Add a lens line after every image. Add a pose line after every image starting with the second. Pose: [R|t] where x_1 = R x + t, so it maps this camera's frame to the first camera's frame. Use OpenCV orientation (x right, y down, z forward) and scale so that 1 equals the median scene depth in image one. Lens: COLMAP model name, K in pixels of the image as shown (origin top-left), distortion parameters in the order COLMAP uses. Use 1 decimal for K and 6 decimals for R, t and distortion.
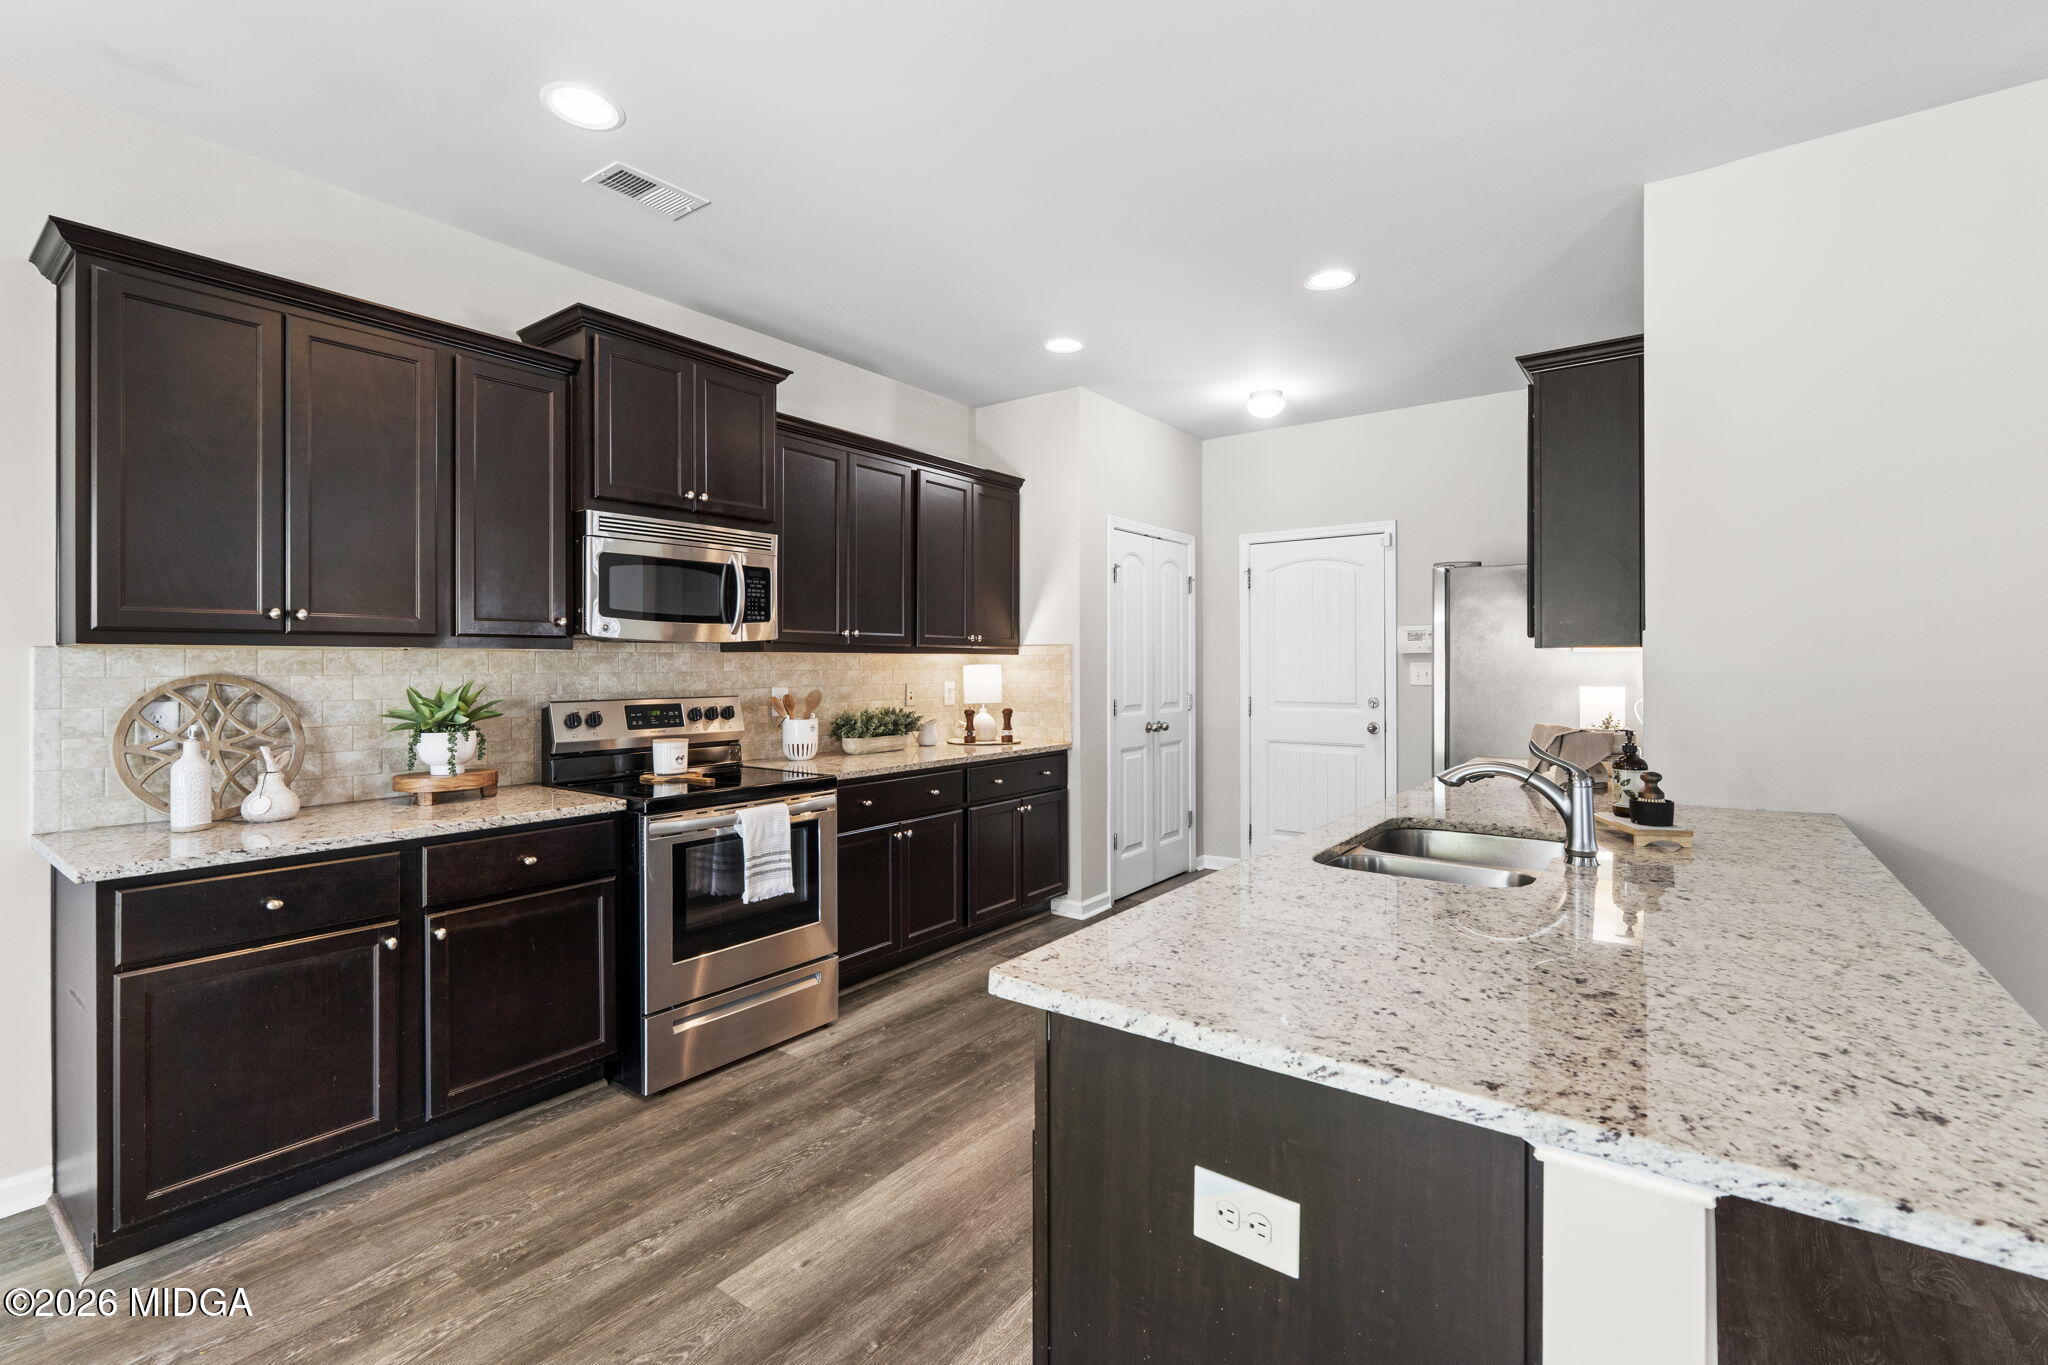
lens RADIAL K [[880.2, 0, 1019.9], [0, 880.2, 666.9], [0, 0, 1]] dist [-0.010424, 0.001019]
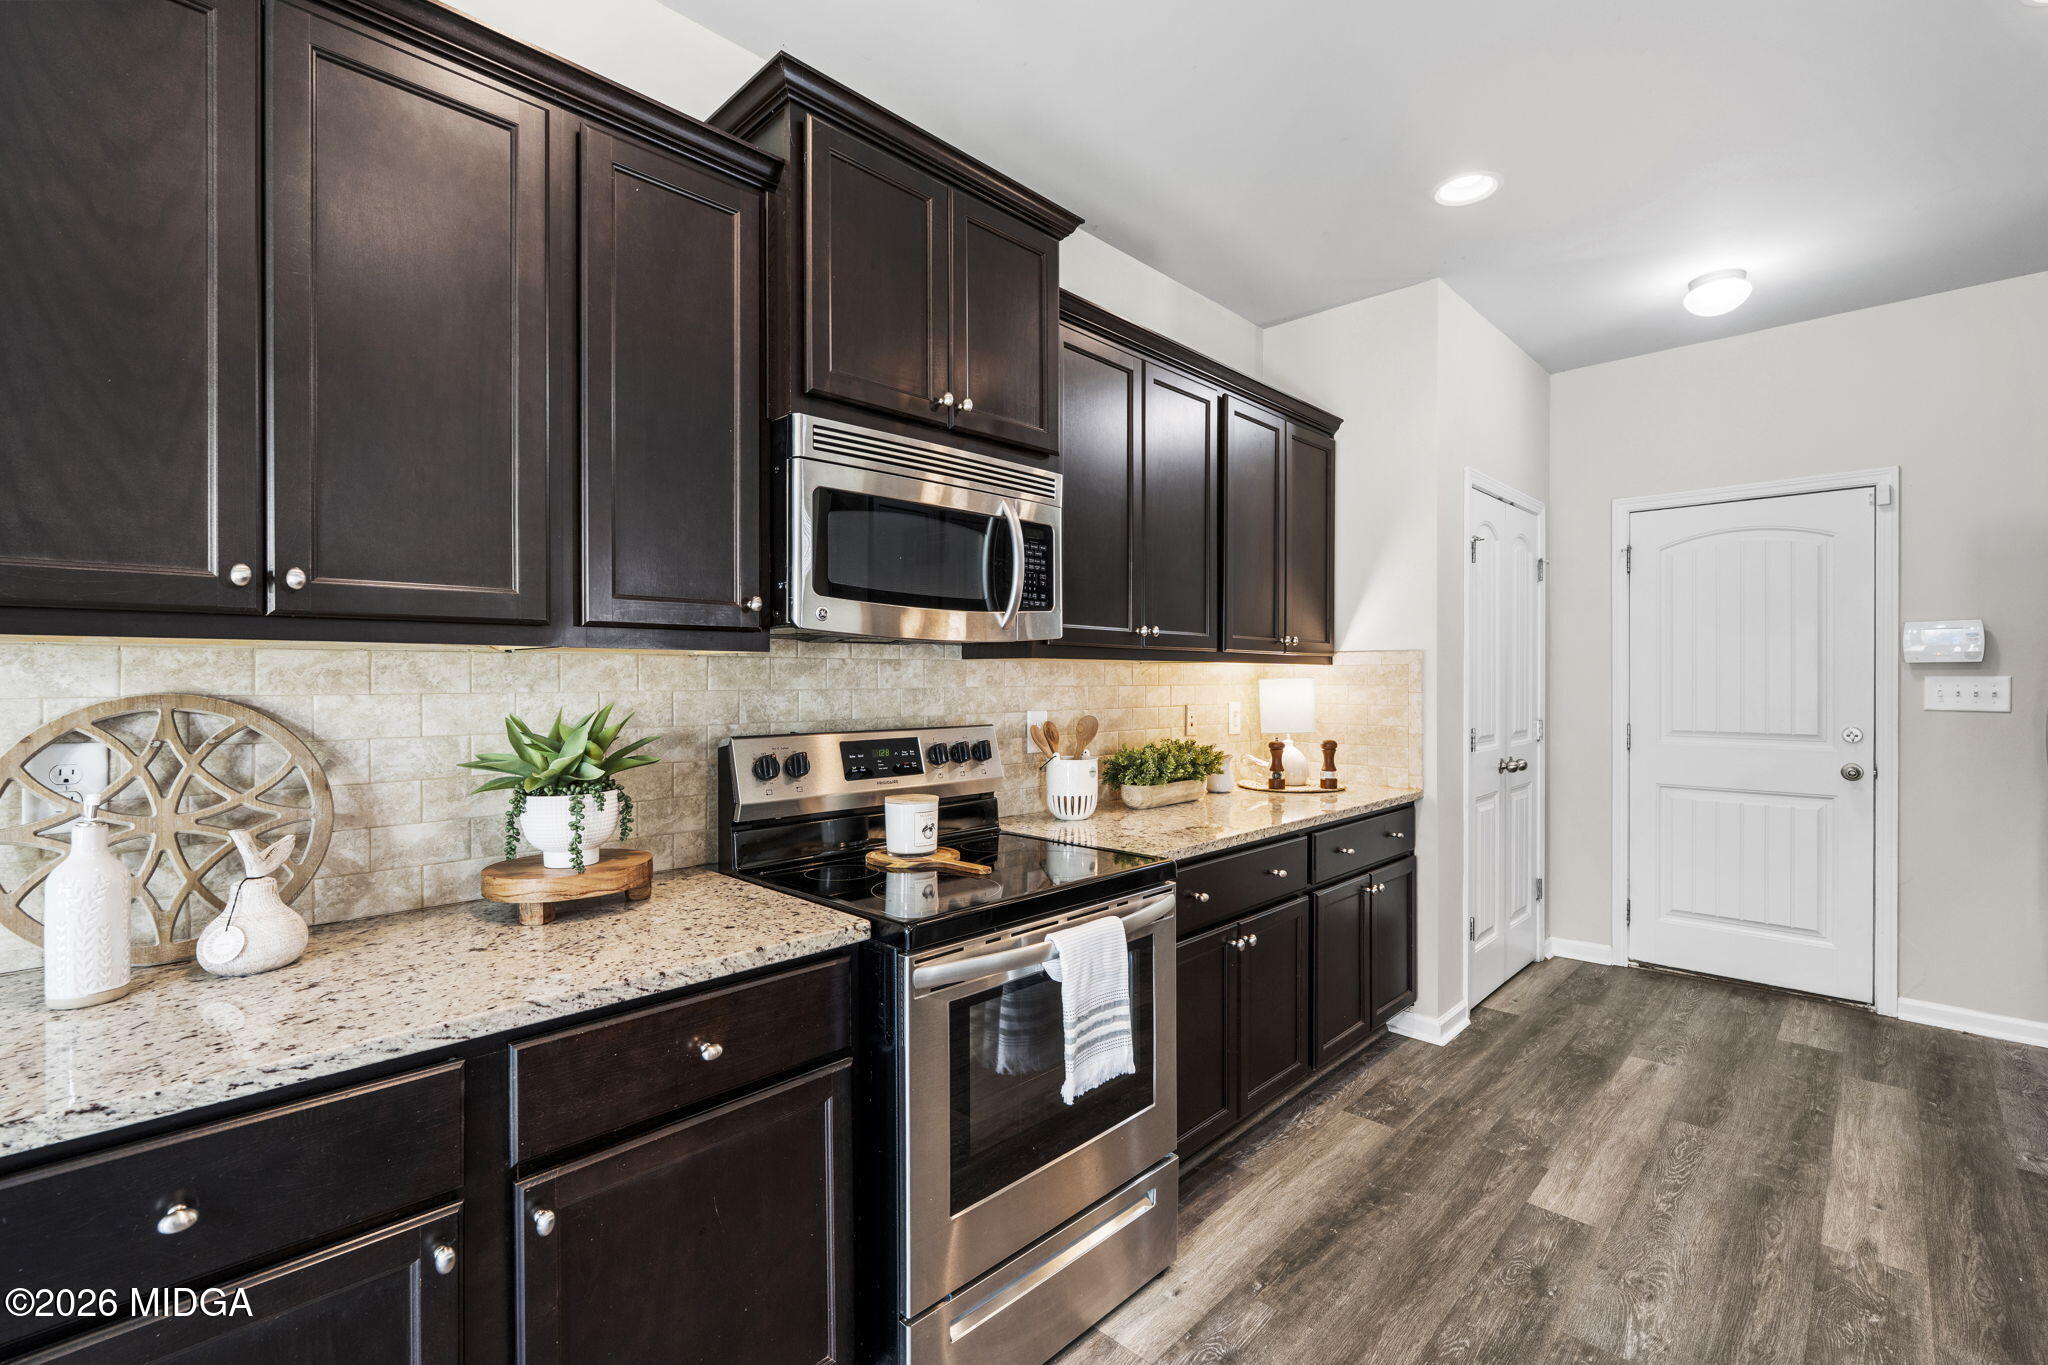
lens RADIAL K [[880.2, 0, 1031.9], [0, 880.2, 690.1], [0, 0, 1]] dist [-0.010424, 0.001019]
pose [[0.991560, 0.003883, -0.129590, -0.254581], [-0.002454, 0.999934, 0.011179, -0.000838], [0.129625, -0.010767, 0.991505, 0.428936]]
